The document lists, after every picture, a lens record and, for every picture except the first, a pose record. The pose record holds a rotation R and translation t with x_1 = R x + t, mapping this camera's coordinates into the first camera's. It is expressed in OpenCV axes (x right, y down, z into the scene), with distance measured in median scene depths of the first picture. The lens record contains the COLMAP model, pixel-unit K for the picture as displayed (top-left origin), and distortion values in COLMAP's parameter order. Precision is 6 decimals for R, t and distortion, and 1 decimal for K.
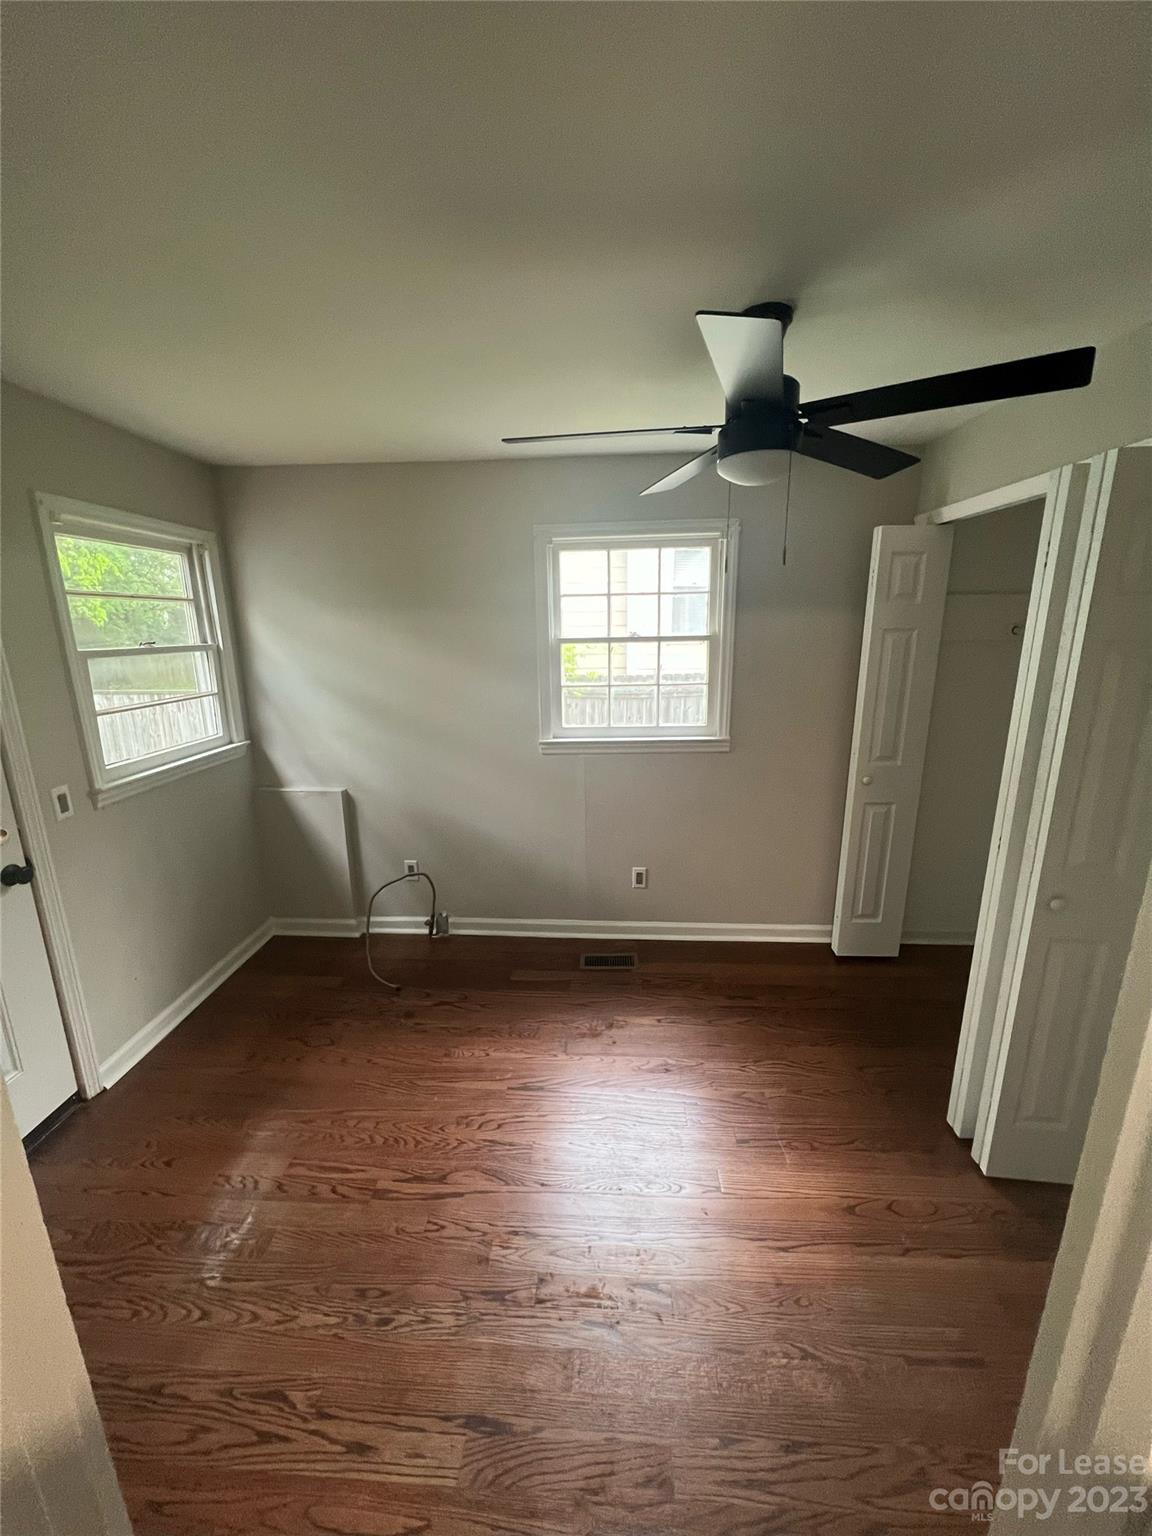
lens RADIAL K [[627.3, 0, 576.0], [0, 627.3, 768.0], [0, 0, 1]] dist [-0.001589, -0.000373]
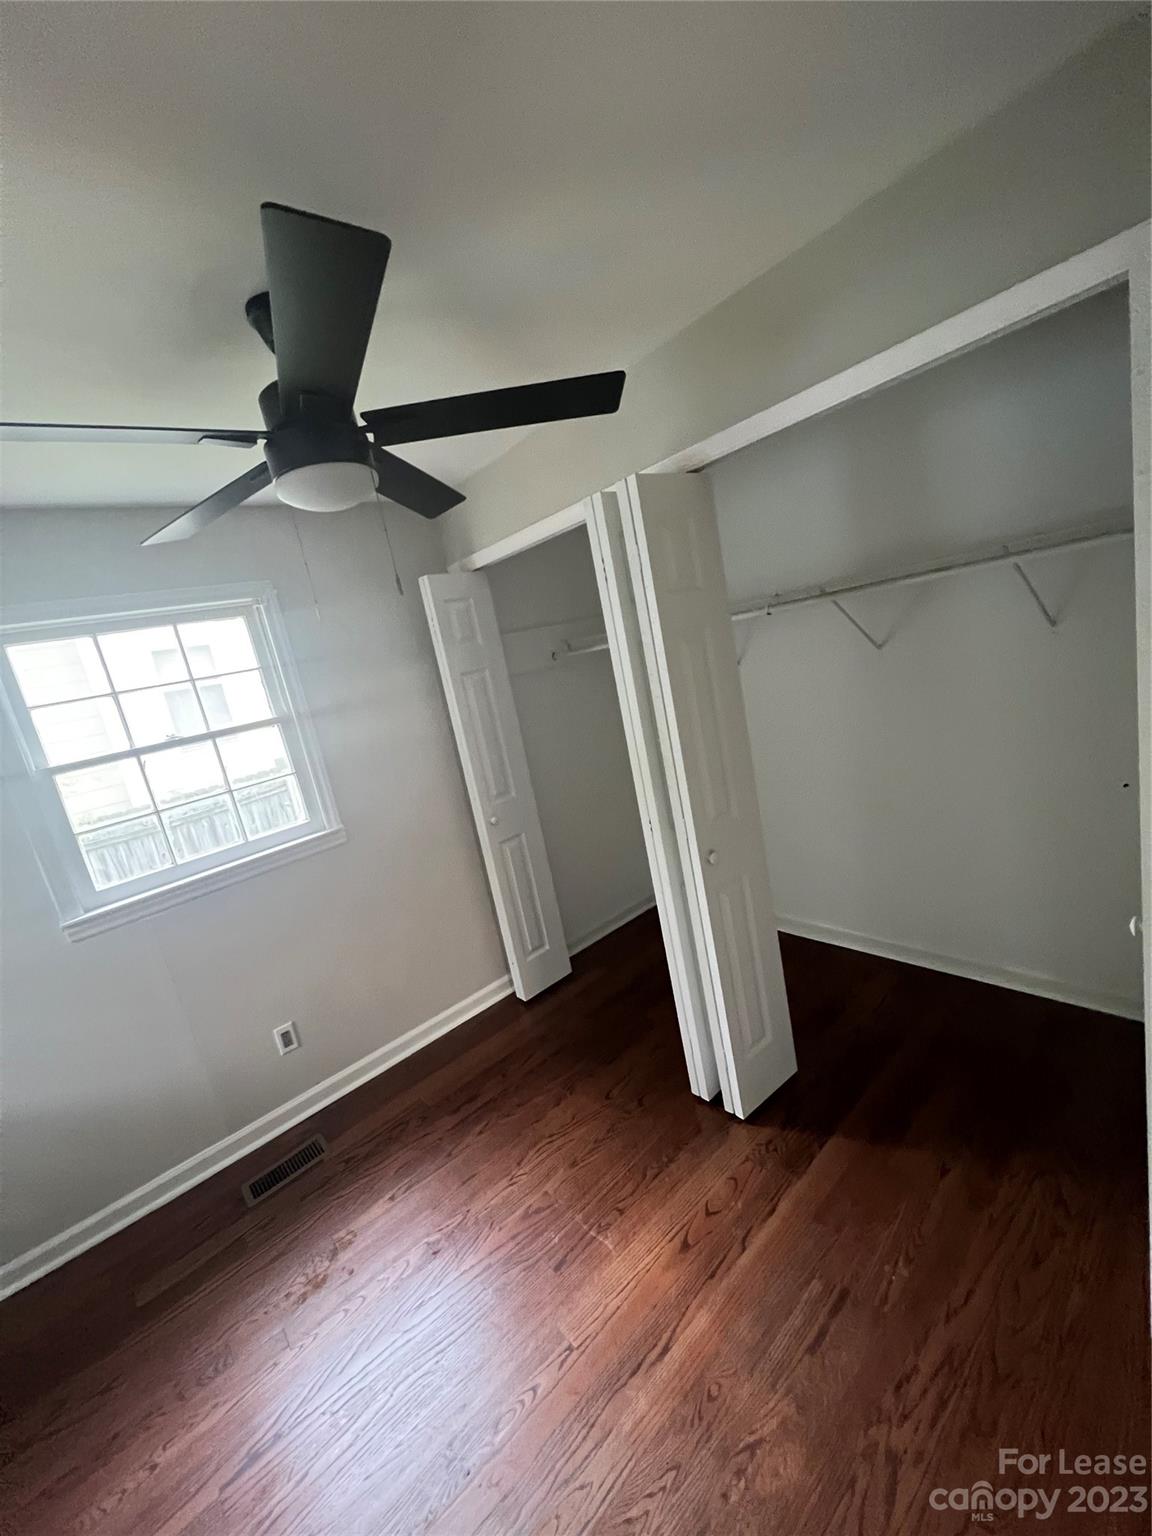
lens RADIAL K [[613.8, 0, 576.0], [0, 613.8, 768.0], [0, 0, 1]] dist [0.005963, -0.002639]
pose [[0.706421, -0.261282, 0.657800, -0.064444], [0.344793, 0.938675, 0.002569, -0.015704], [-0.618131, 0.224990, 0.753189, 0.168614]]
